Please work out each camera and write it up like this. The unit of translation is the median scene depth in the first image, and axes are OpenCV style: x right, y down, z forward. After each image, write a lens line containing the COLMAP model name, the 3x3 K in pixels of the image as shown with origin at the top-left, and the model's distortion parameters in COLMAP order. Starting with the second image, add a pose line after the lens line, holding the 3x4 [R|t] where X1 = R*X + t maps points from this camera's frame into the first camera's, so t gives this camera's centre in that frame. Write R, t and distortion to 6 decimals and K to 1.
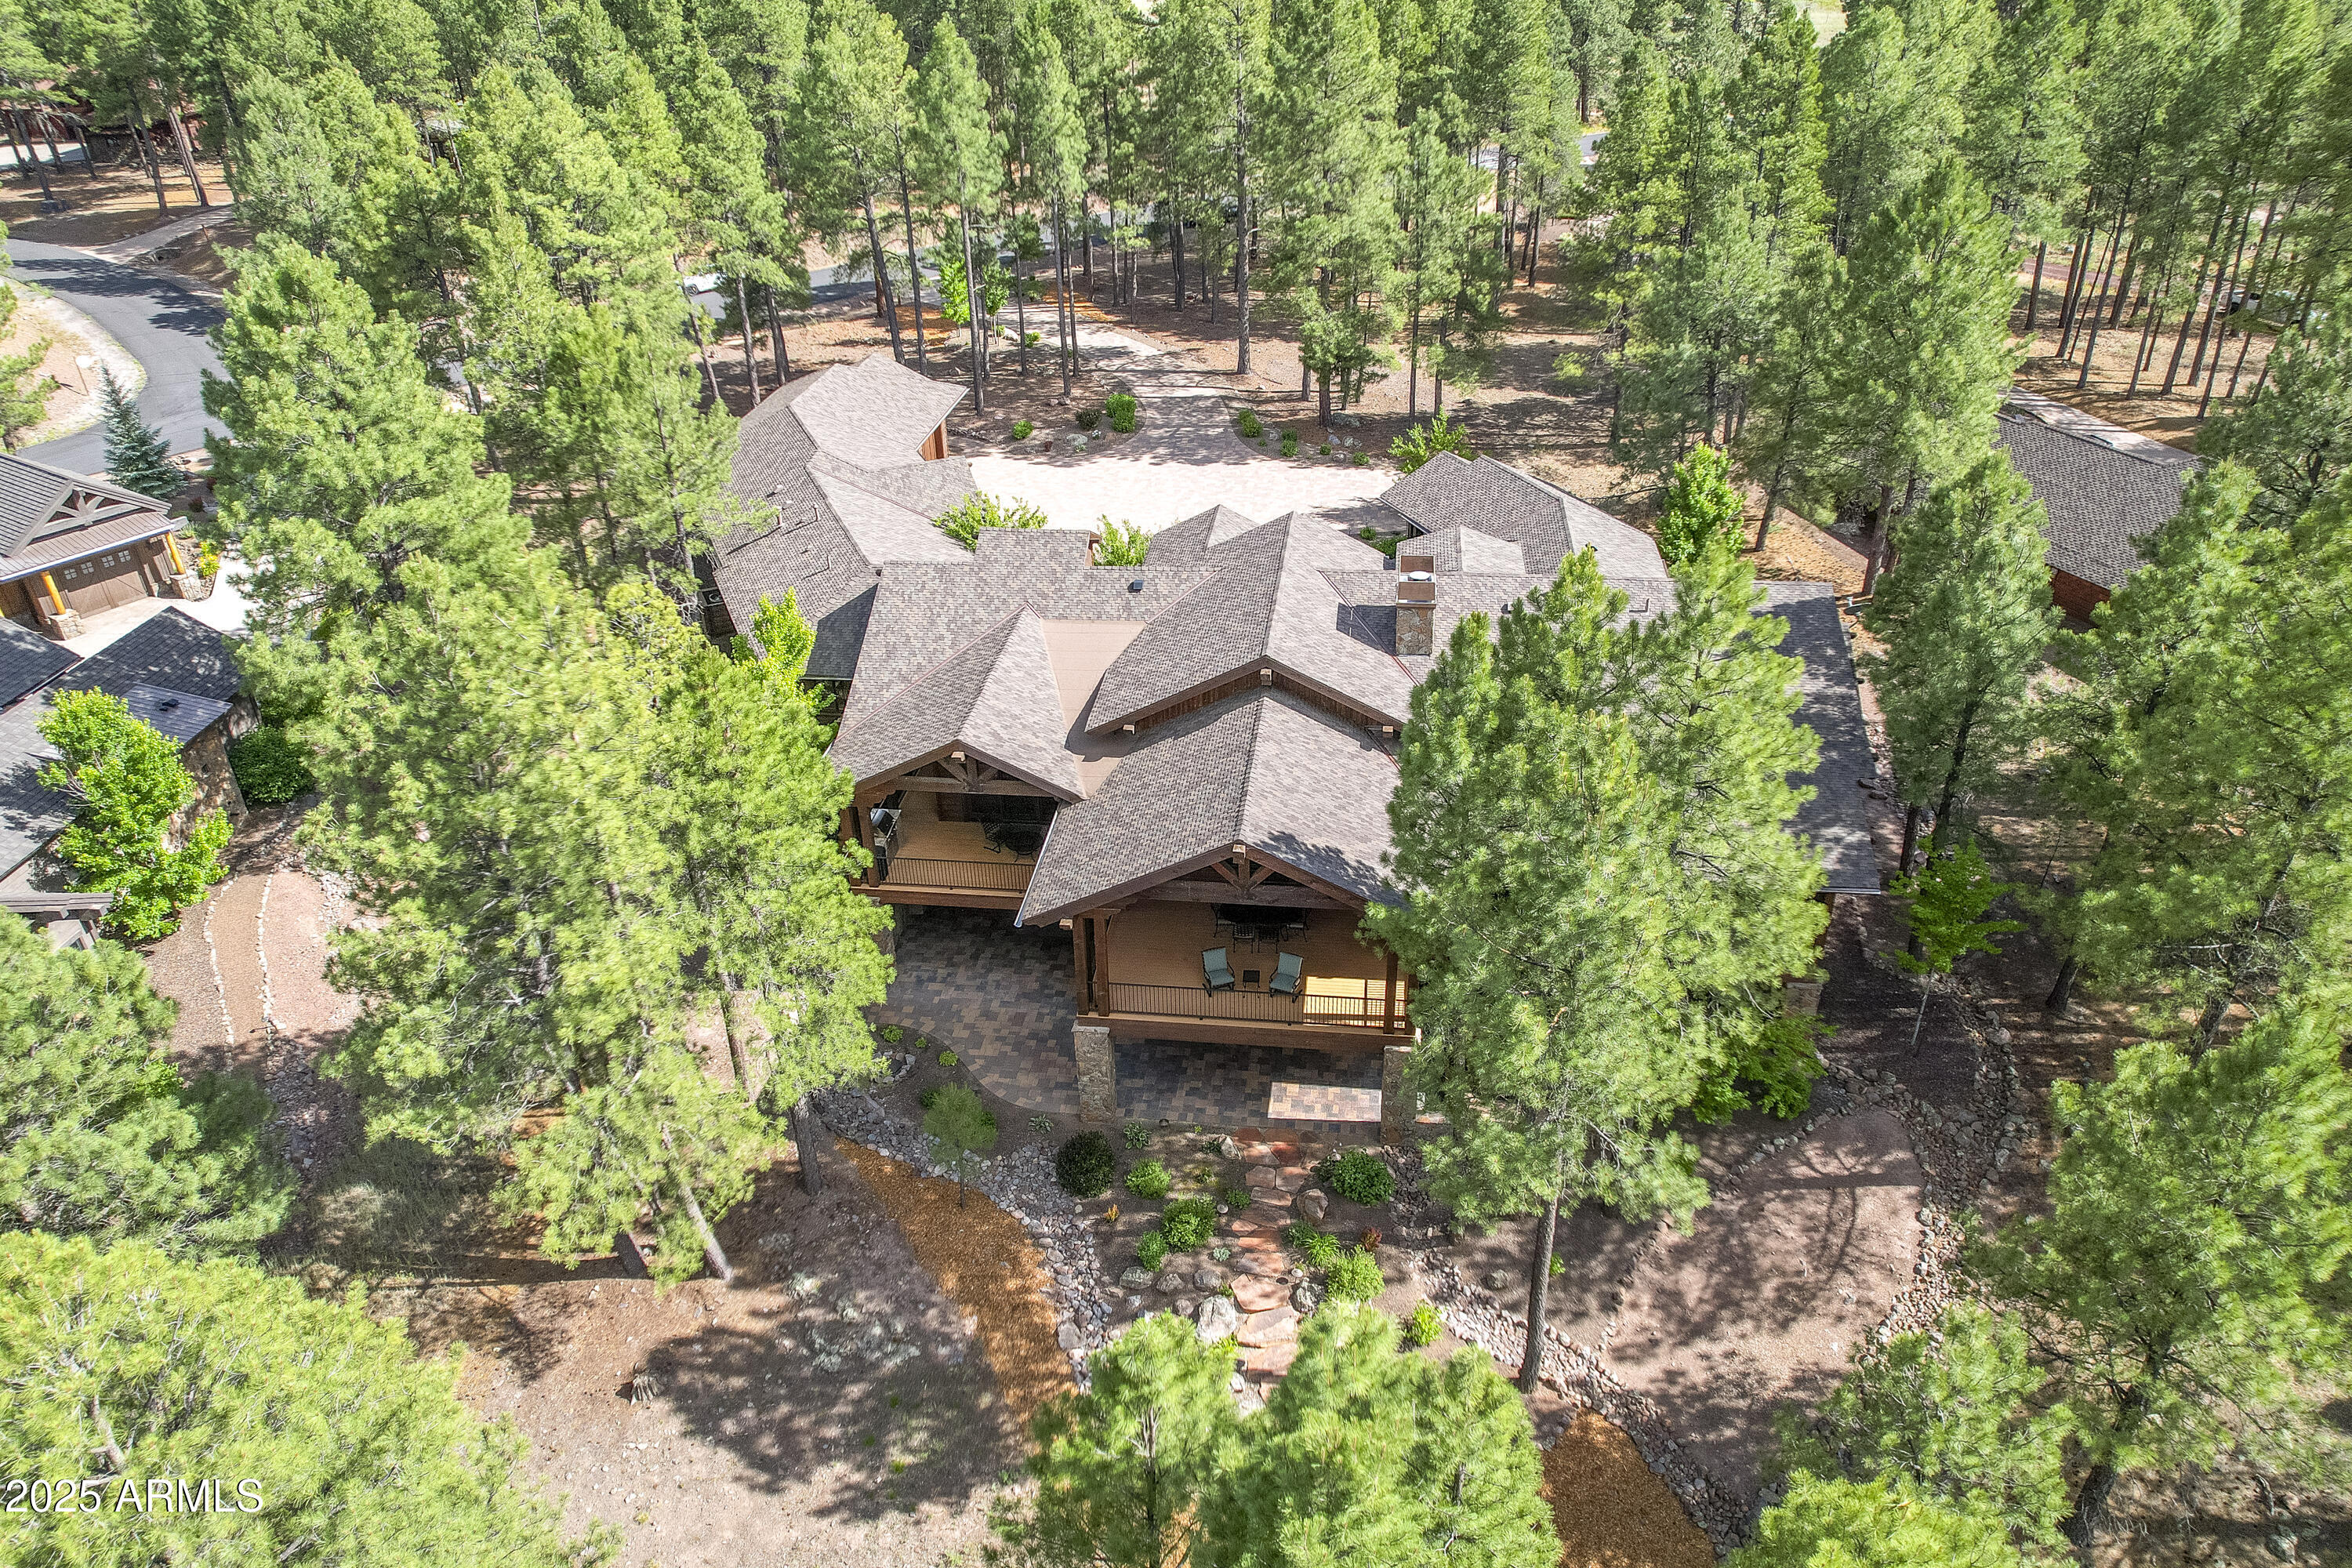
lens RADIAL K [[1529.4, 0, 1176.0], [0, 1529.4, 784.0], [0, 0, 1]] dist [-0.069276, 0.065309]
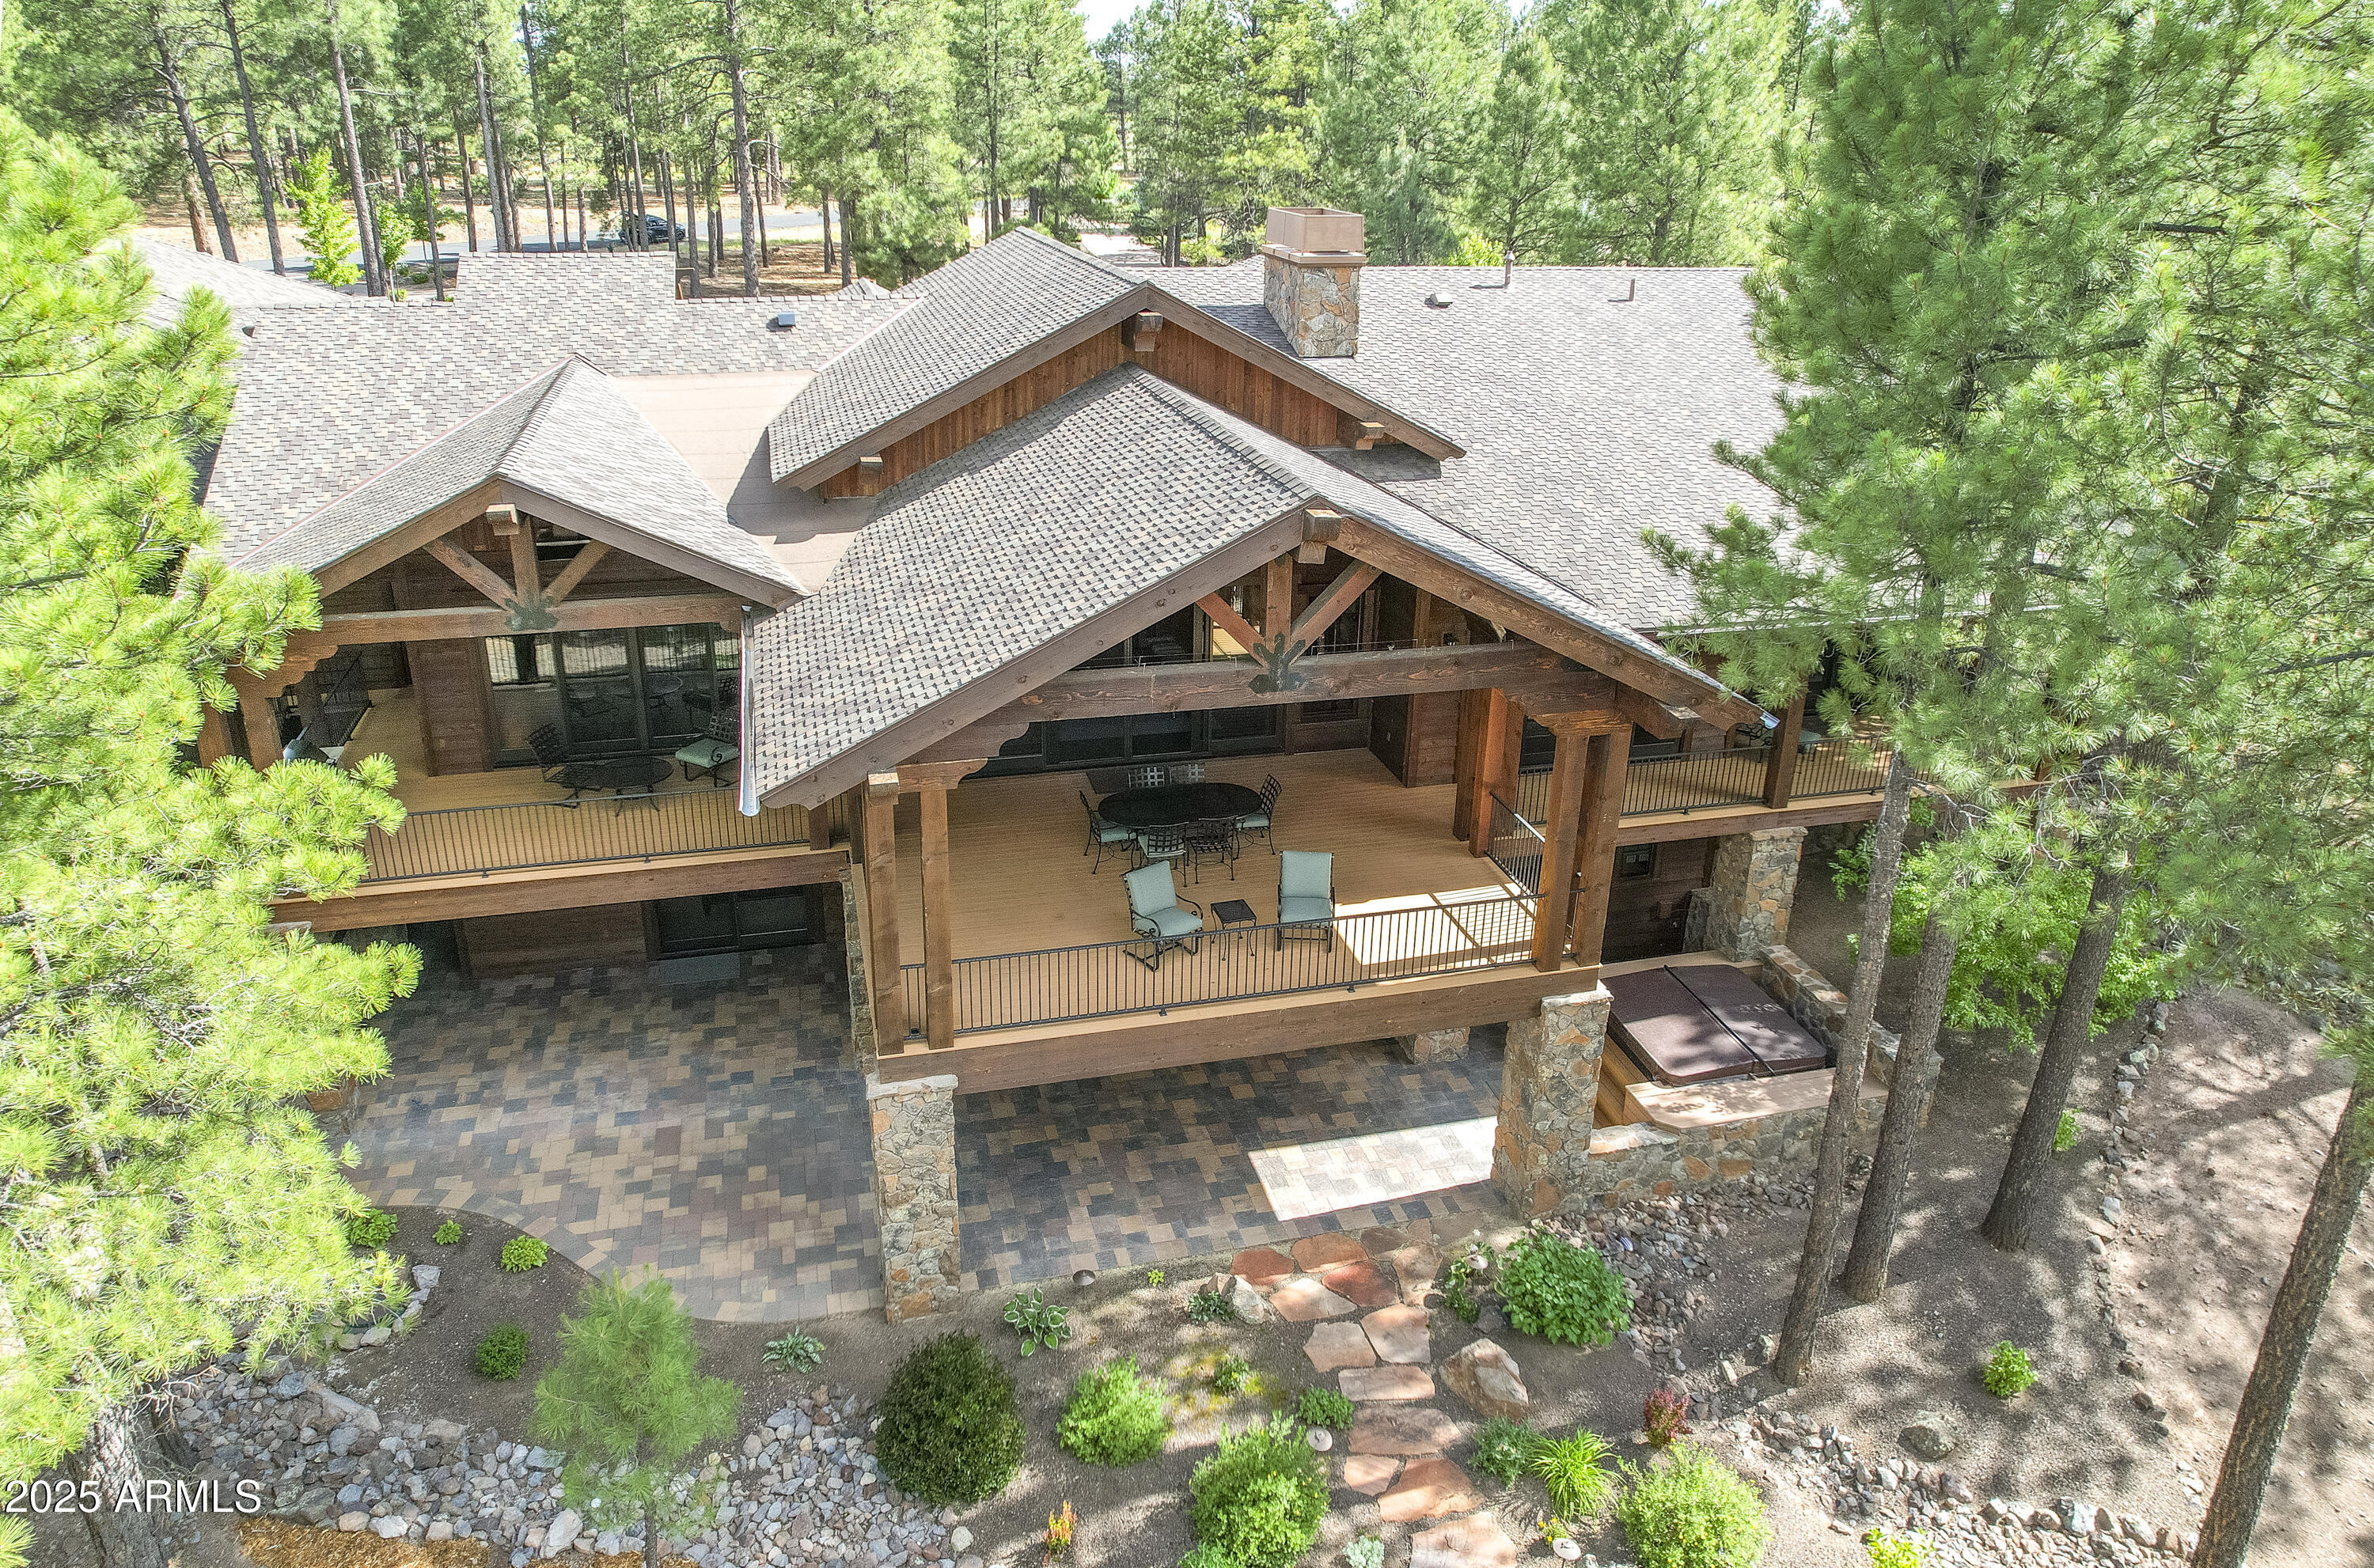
lens RADIAL K [[1536.6, 0, 1183.6], [0, 1536.6, 714.9], [0, 0, 1]] dist [-0.047158, 0.023430]
pose [[0.924058, -0.093353, 0.370678, -0.130631], [0.151634, 0.979680, -0.131280, 0.124296], [-0.350890, 0.177518, 0.919436, 0.553461]]
